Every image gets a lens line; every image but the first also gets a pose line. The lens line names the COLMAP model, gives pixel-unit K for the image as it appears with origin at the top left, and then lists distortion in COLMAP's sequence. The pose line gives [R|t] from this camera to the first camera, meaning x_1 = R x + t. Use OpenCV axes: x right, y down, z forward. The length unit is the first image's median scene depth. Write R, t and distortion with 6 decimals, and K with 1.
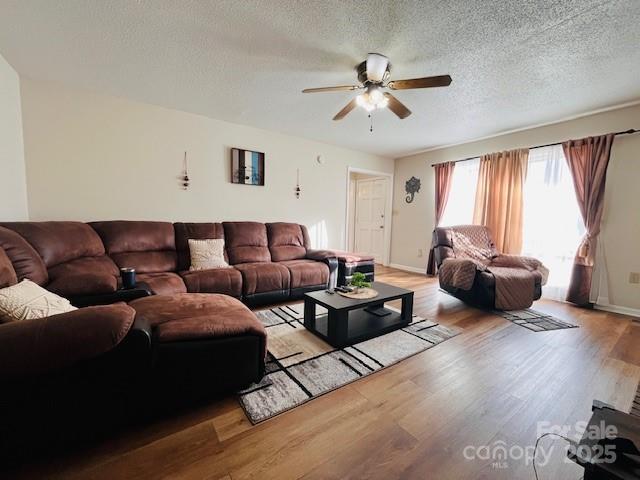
lens RADIAL K [[259.6, 0, 318.9], [0, 259.6, 241.8], [0, 0, 1]] dist [-0.002025, 0.000008]
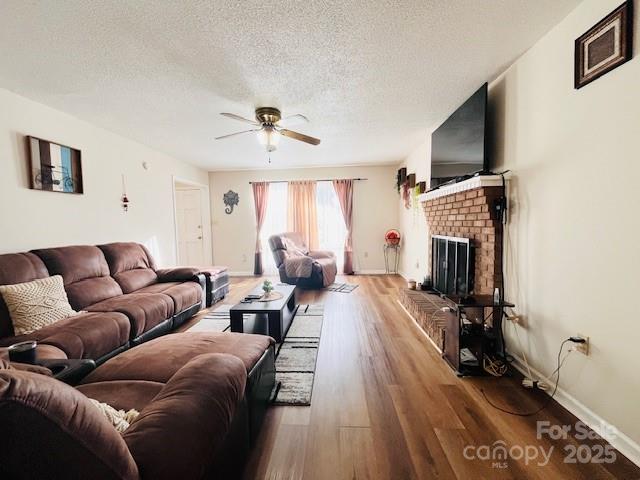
lens RADIAL K [[259.6, 0, 318.9], [0, 259.6, 241.8], [0, 0, 1]] dist [-0.002025, 0.000008]
pose [[0.617268, -0.088296, 0.781783, -0.408048], [0.101418, 0.994322, 0.032225, -0.043761], [-0.780189, 0.059396, 0.622718, 0.044733]]
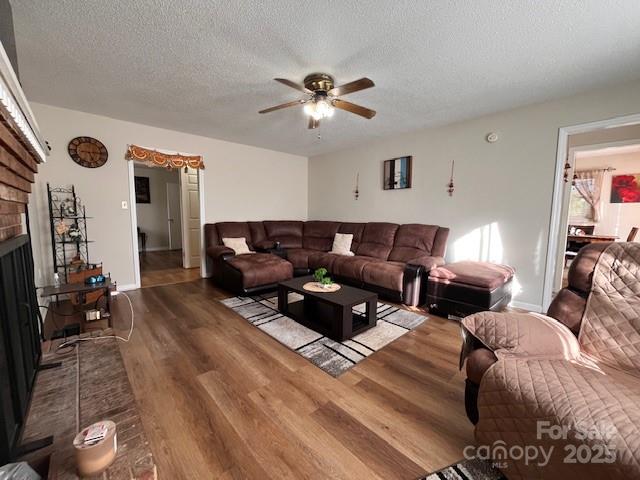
lens RADIAL K [[259.6, 0, 318.9], [0, 259.6, 241.8], [0, 0, 1]] dist [-0.002025, 0.000008]
pose [[0.138175, 0.082413, -0.986973, 0.817802], [-0.094007, 0.993124, 0.069766, -0.044944], [0.985936, 0.083143, 0.144972, 0.549617]]
